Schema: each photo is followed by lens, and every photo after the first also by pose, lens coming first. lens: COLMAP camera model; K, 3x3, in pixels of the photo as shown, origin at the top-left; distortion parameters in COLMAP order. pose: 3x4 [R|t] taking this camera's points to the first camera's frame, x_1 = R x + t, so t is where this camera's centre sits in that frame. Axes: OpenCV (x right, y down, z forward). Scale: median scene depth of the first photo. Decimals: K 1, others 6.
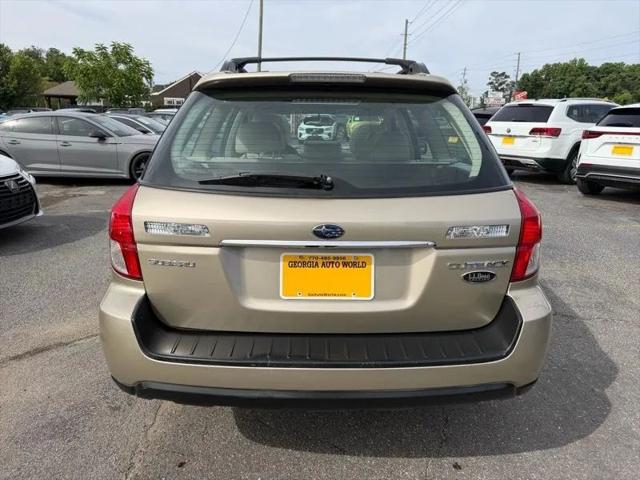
lens RADIAL K [[455.1, 0, 322.4], [0, 455.1, 236.6], [0, 0, 1]] dist [0.007625, -0.005536]
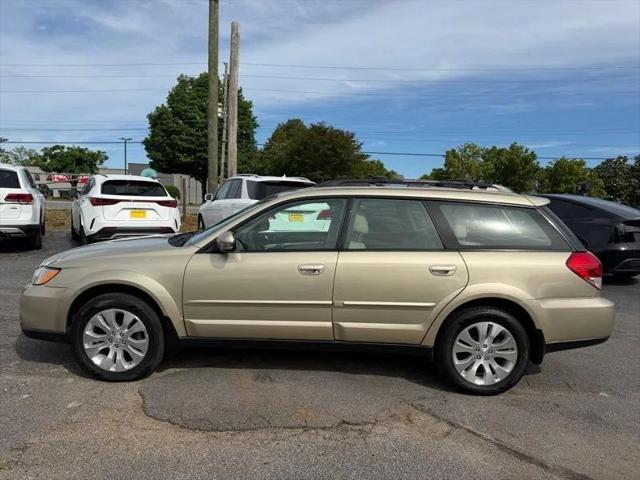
lens RADIAL K [[452.8, 0, 323.1], [0, 452.8, 240.7], [0, 0, 1]] dist [0.024228, -0.027413]
pose [[0.007534, -0.112831, 0.993586, -1.599094], [0.206994, 0.972269, 0.108840, -0.412317], [-0.978313, 0.204847, 0.030681, 1.334439]]
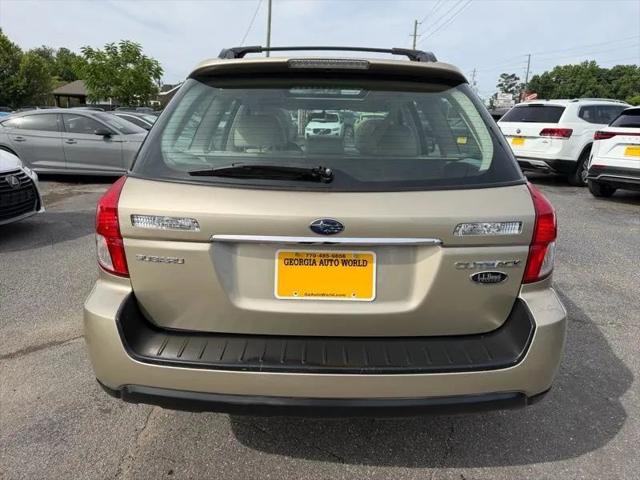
lens RADIAL K [[452.8, 0, 323.1], [0, 452.8, 240.7], [0, 0, 1]] dist [0.024228, -0.027413]
pose [[0.999852, 0.010154, -0.013881, 0.010444], [-0.010066, 0.999929, 0.006352, 0.006151], [0.013944, -0.006211, 0.999883, 0.040356]]
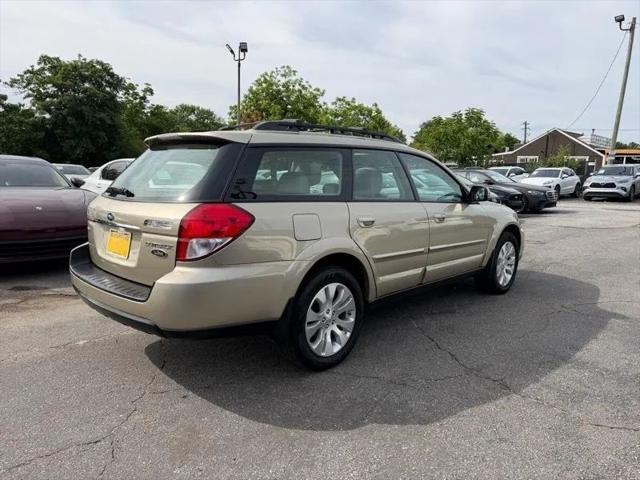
lens RADIAL K [[455.1, 0, 322.4], [0, 455.1, 236.6], [0, 0, 1]] dist [0.007625, -0.005536]
pose [[0.706848, 0.093731, -0.701128, 1.103698], [-0.179740, 0.982450, -0.049866, 0.004799], [0.684149, 0.161268, 0.711290, 0.139234]]
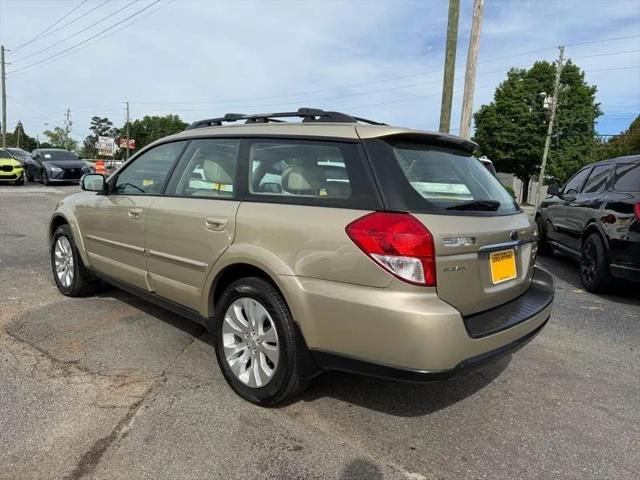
lens RADIAL K [[455.1, 0, 322.4], [0, 455.1, 236.6], [0, 0, 1]] dist [0.007625, -0.005536]
pose [[0.684399, -0.063877, 0.726304, -0.903548], [0.134186, 0.990174, -0.039360, -0.019403], [-0.716653, 0.124398, 0.686246, 0.200560]]
